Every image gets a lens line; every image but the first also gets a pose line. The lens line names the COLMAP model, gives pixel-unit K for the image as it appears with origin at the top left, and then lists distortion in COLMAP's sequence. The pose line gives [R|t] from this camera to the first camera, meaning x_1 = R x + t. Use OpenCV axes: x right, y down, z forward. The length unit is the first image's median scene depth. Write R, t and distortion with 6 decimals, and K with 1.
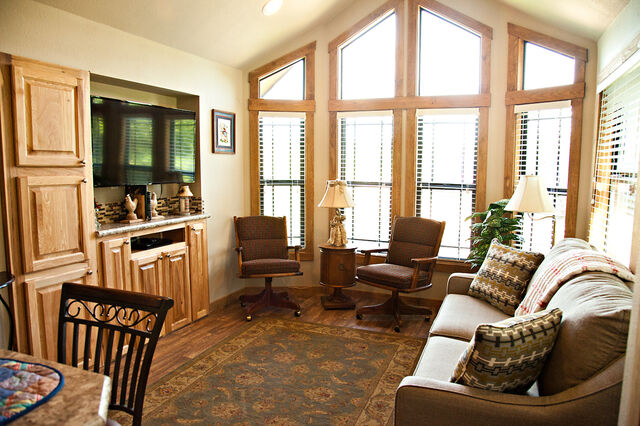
lens RADIAL K [[445.8, 0, 320.0], [0, 445.8, 213.0], [0, 0, 1]] dist [-0.071500, 0.004425]
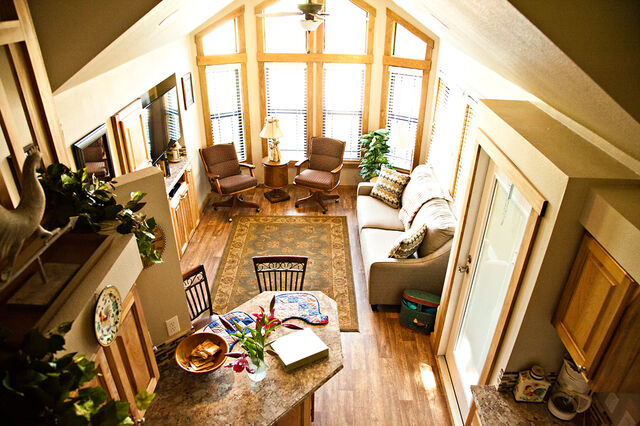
lens RADIAL K [[445.8, 0, 320.0], [0, 445.8, 213.0], [0, 0, 1]] dist [-0.071500, 0.004425]
pose [[0.929744, -0.175216, 0.323844, -0.362437], [0.038327, 0.920794, 0.388163, -0.365865], [-0.366206, -0.348480, 0.862818, -0.423245]]
